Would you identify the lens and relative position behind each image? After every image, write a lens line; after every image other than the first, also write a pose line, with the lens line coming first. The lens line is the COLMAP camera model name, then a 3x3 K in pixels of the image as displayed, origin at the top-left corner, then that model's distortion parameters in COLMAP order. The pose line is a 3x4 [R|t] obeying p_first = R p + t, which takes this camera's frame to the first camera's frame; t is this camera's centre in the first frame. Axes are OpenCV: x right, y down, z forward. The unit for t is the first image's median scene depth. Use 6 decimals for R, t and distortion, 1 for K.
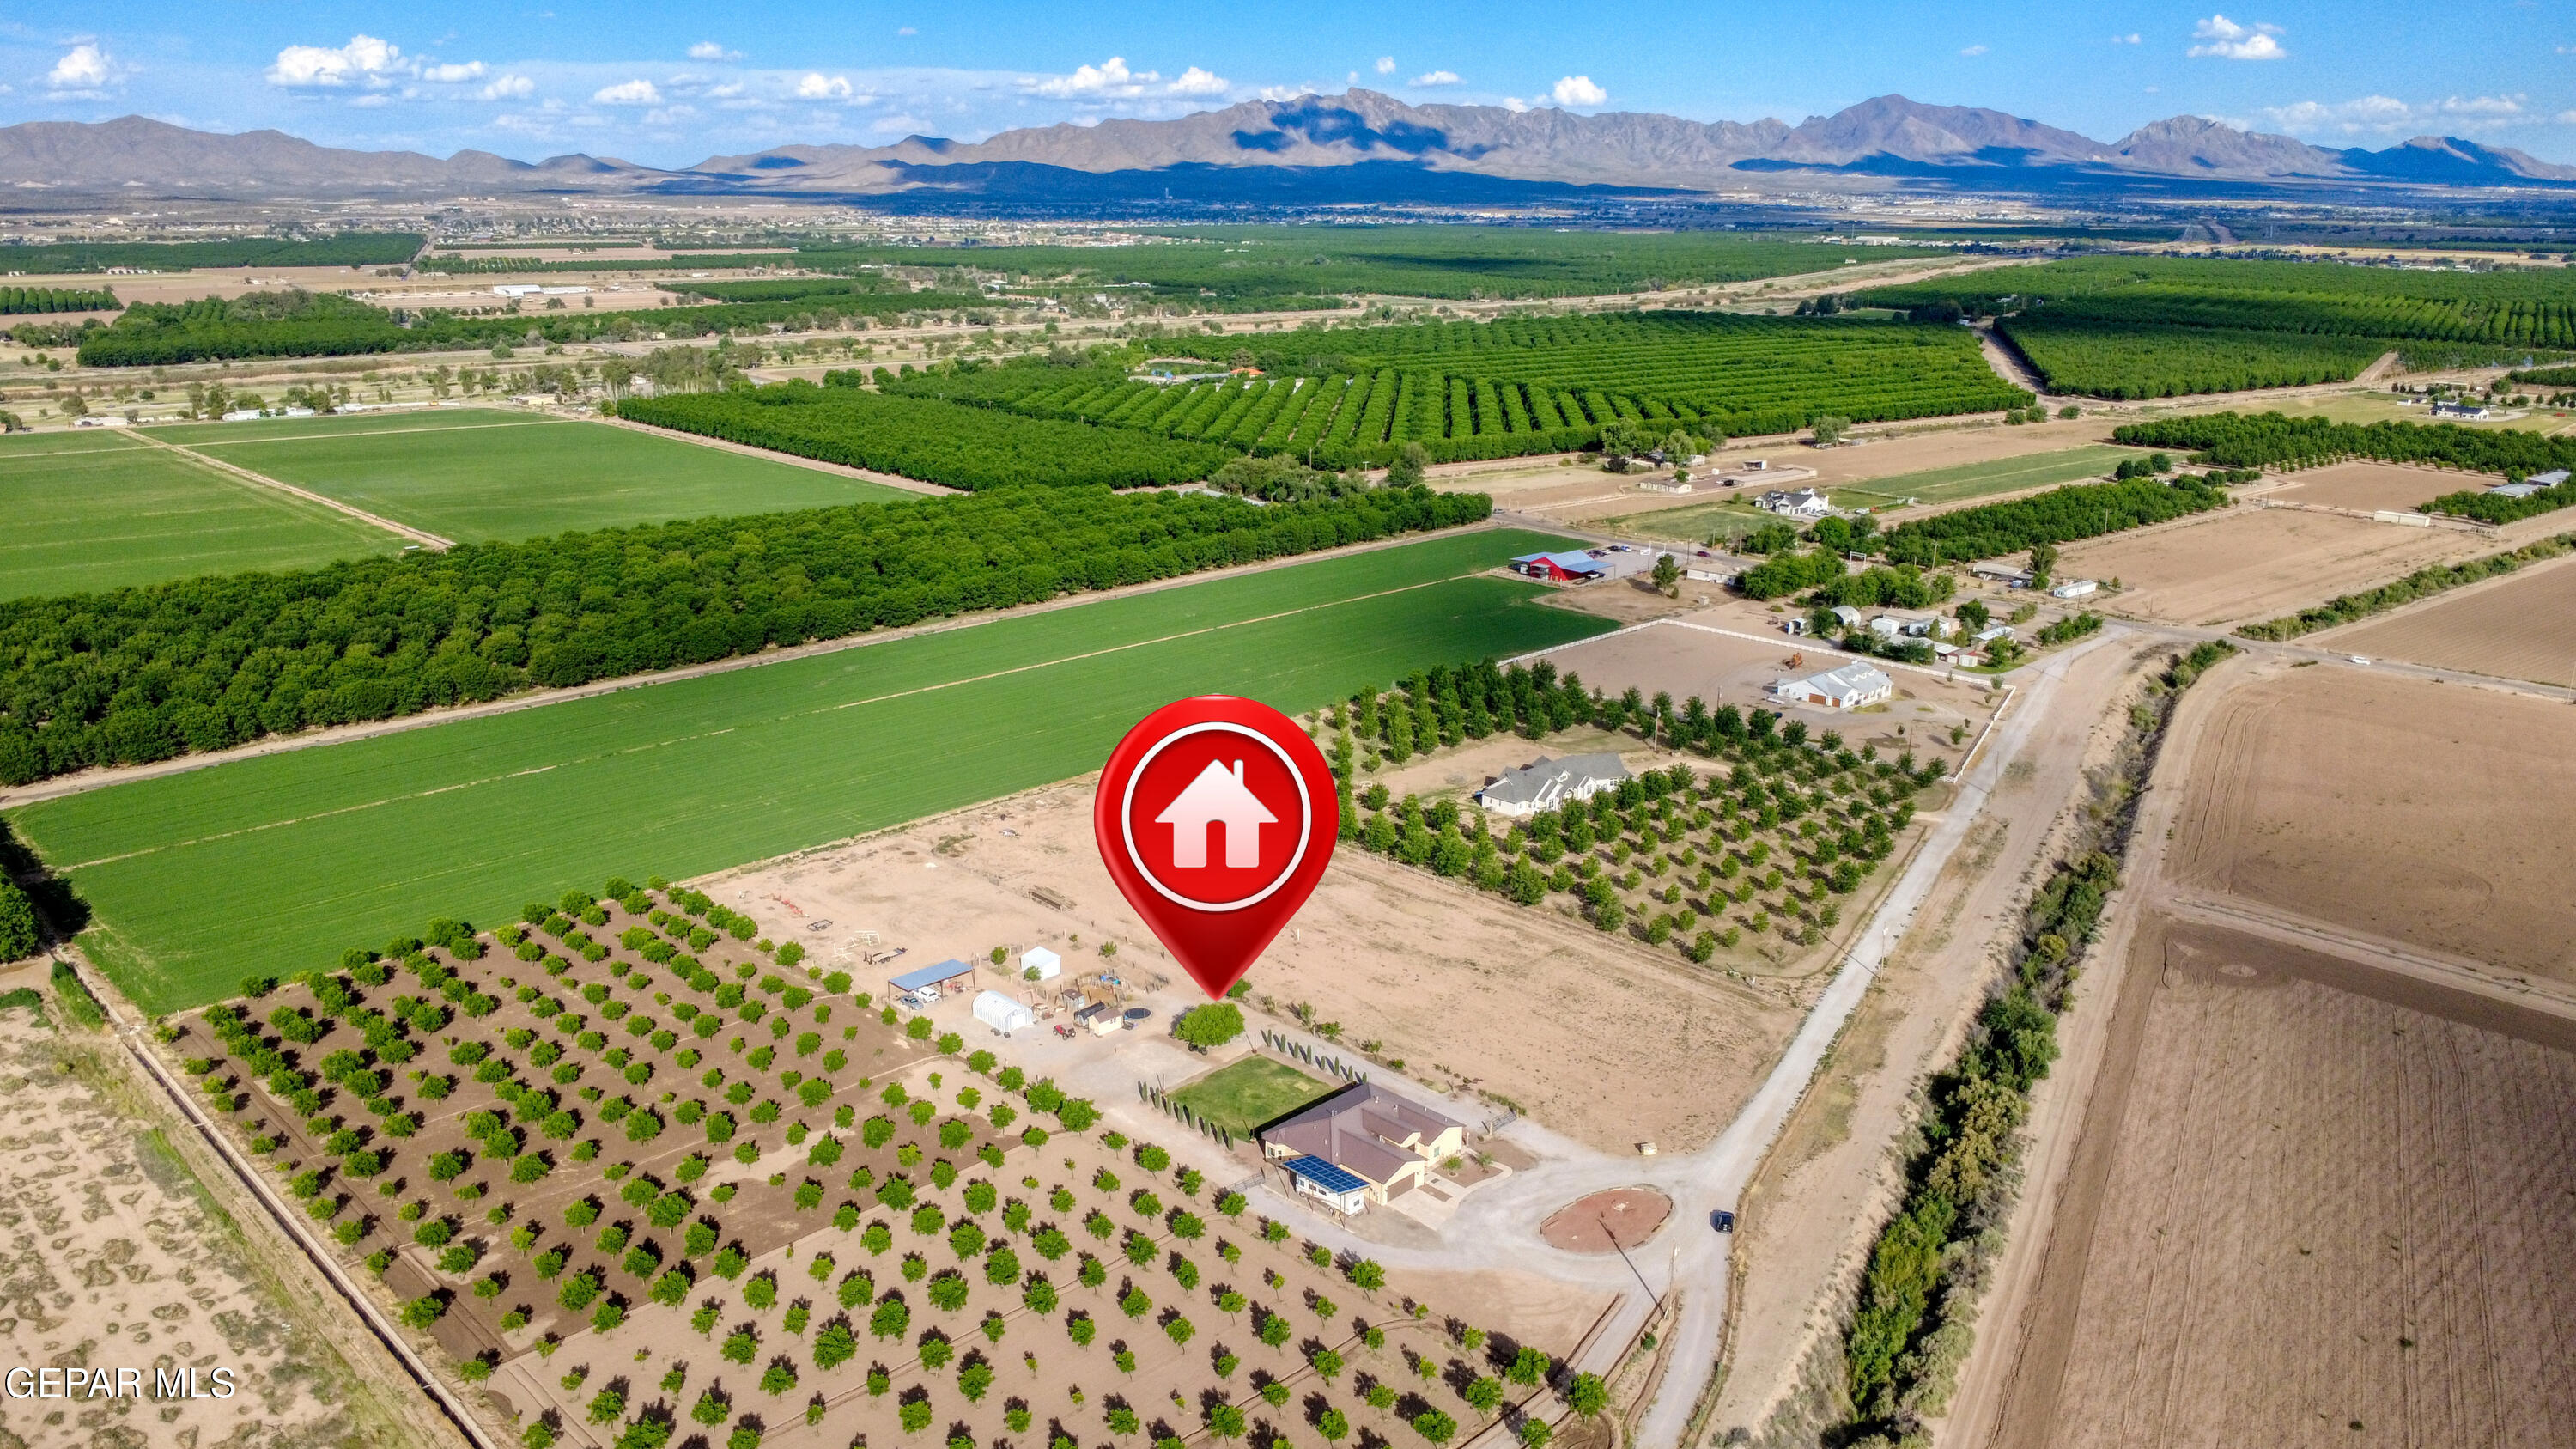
lens RADIAL K [[1884.5, 0, 1288.0], [0, 1884.5, 724.5], [0, 0, 1]] dist [-0.000987, -0.000954]
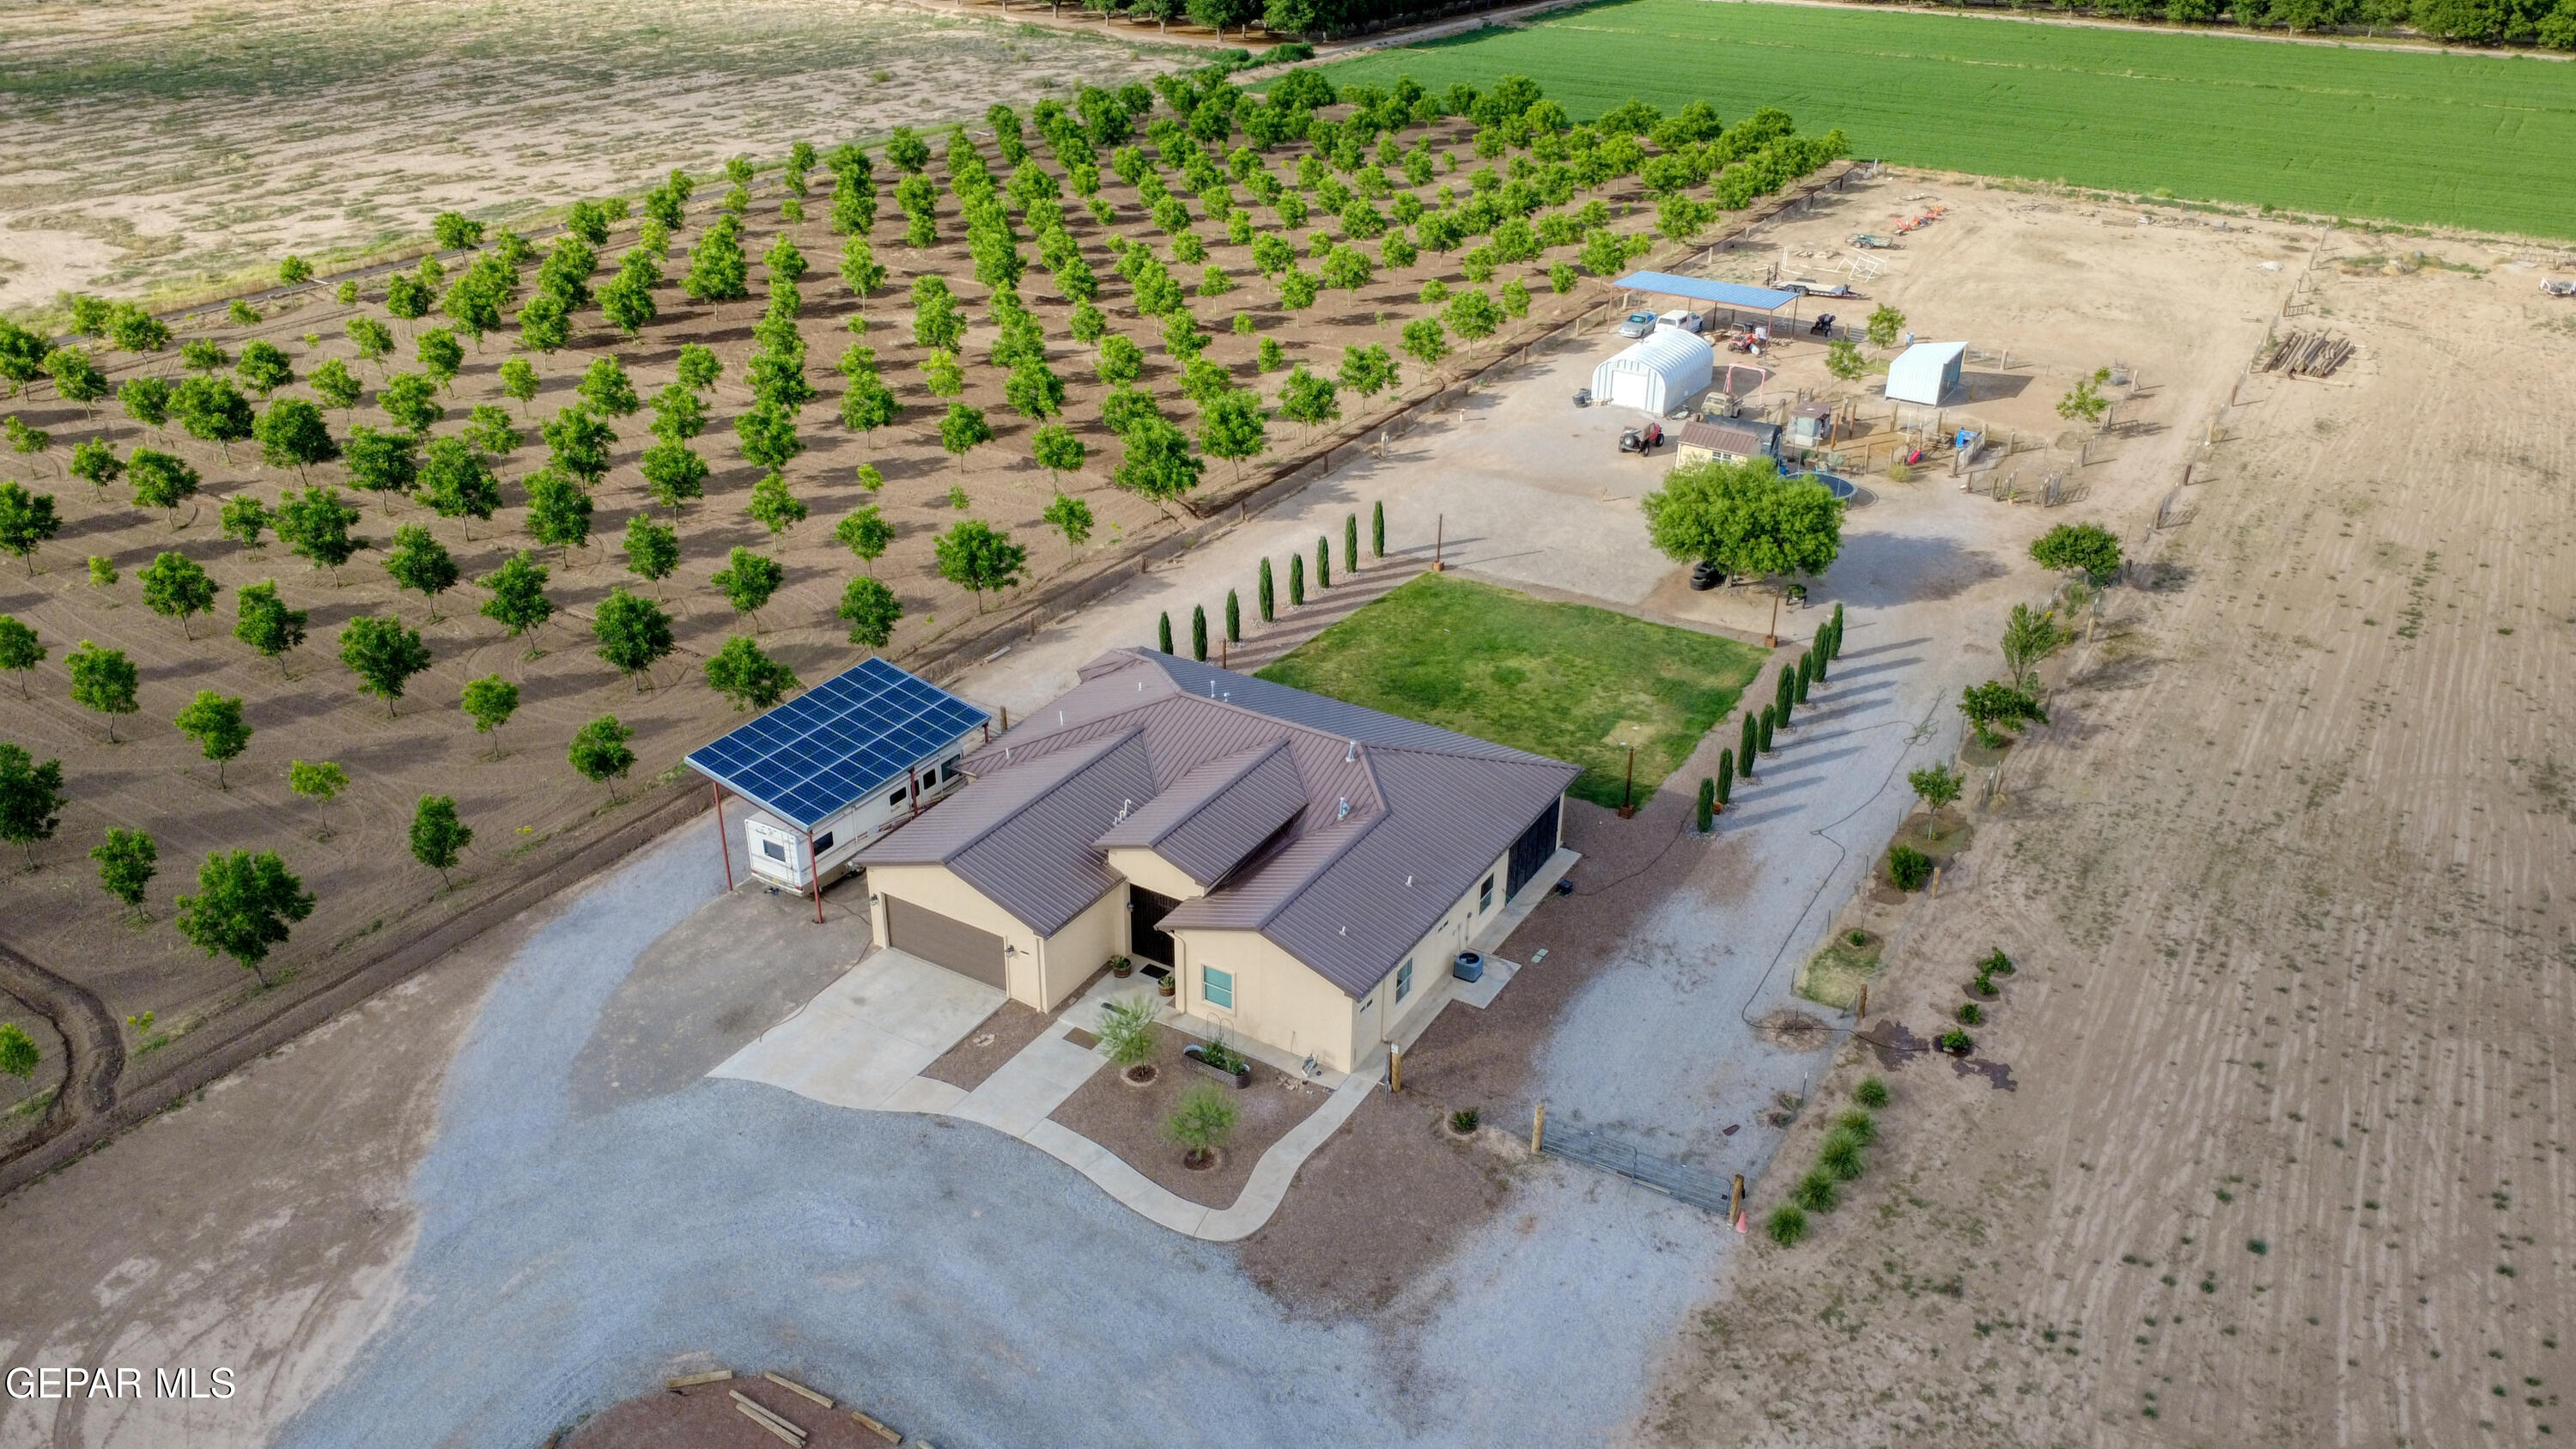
lens RADIAL K [[1884.5, 0, 1288.0], [0, 1884.5, 724.5], [0, 0, 1]] dist [-0.000987, -0.000954]
pose [[0.242822, 0.444075, -0.862459, 0.256375], [-0.279381, 0.883412, 0.376205, 0.088756], [0.928969, 0.149603, 0.338578, 0.831950]]
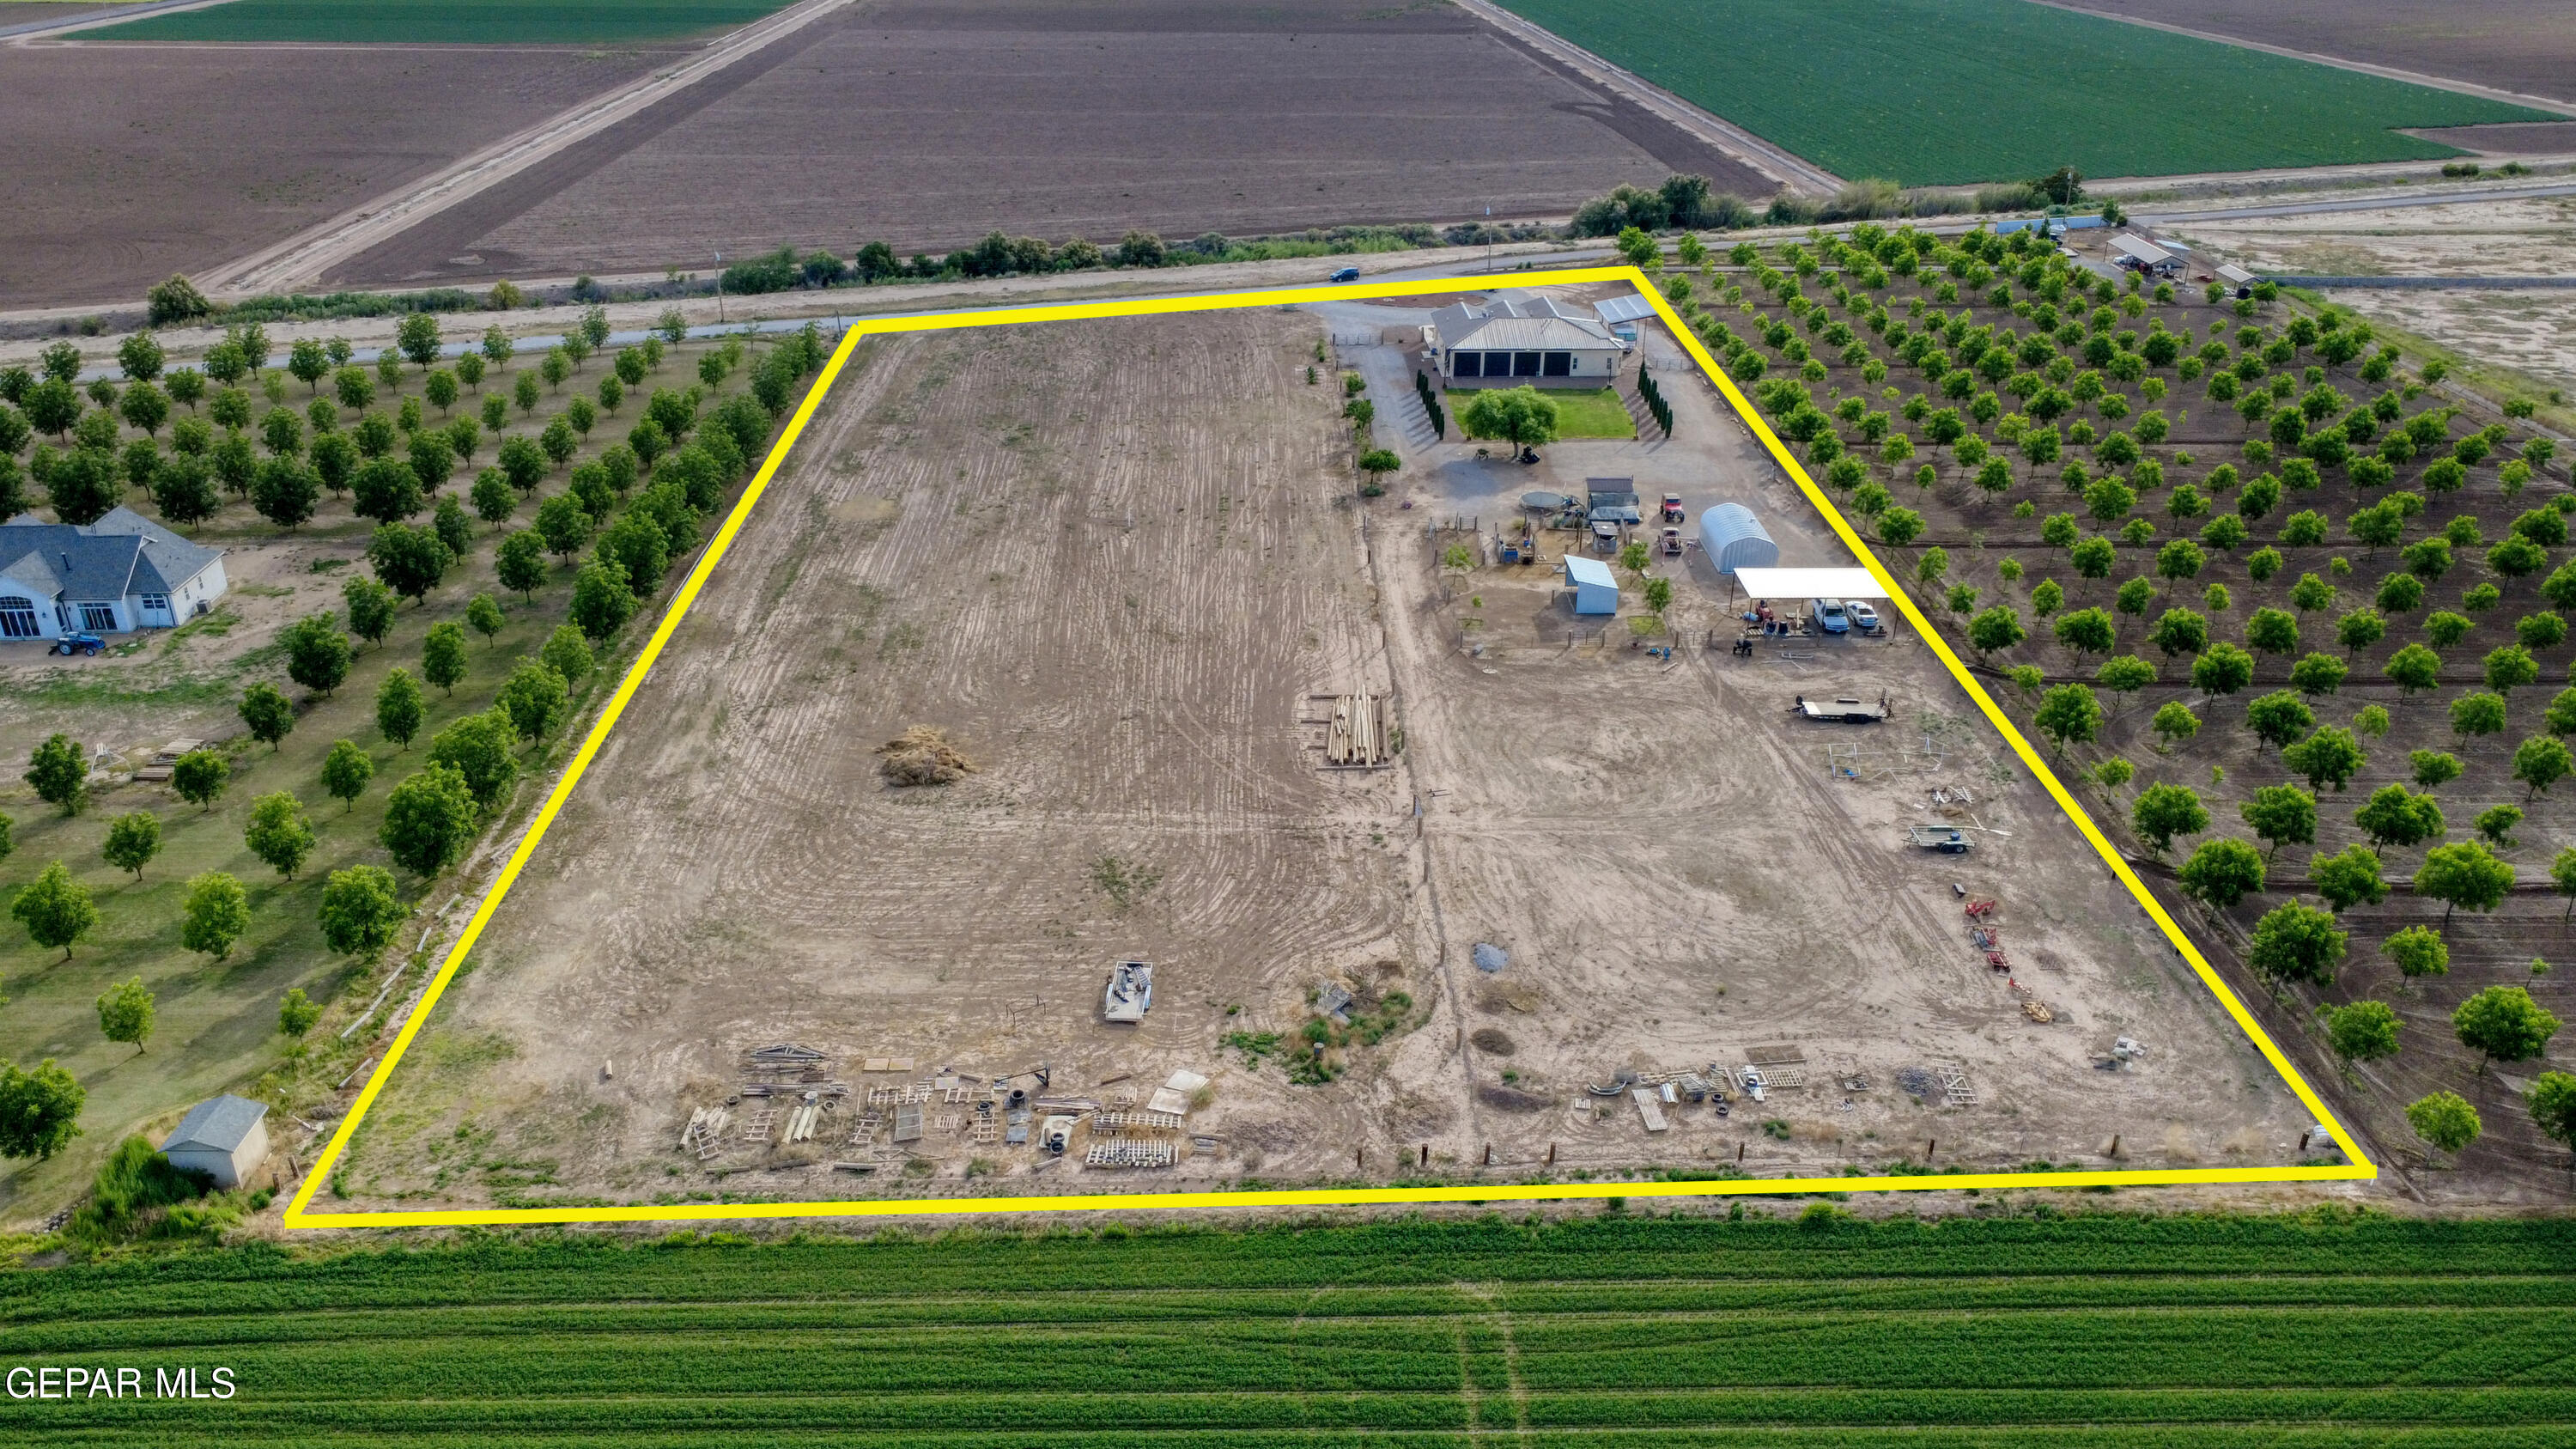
lens RADIAL K [[1884.5, 0, 1288.0], [0, 1884.5, 724.5], [0, 0, 1]] dist [-0.000987, -0.000954]
pose [[-0.736631, -0.306762, 0.602721, -0.445842], [0.175234, 0.774197, 0.608204, -0.197950], [-0.653198, 0.553639, -0.516542, 1.513682]]
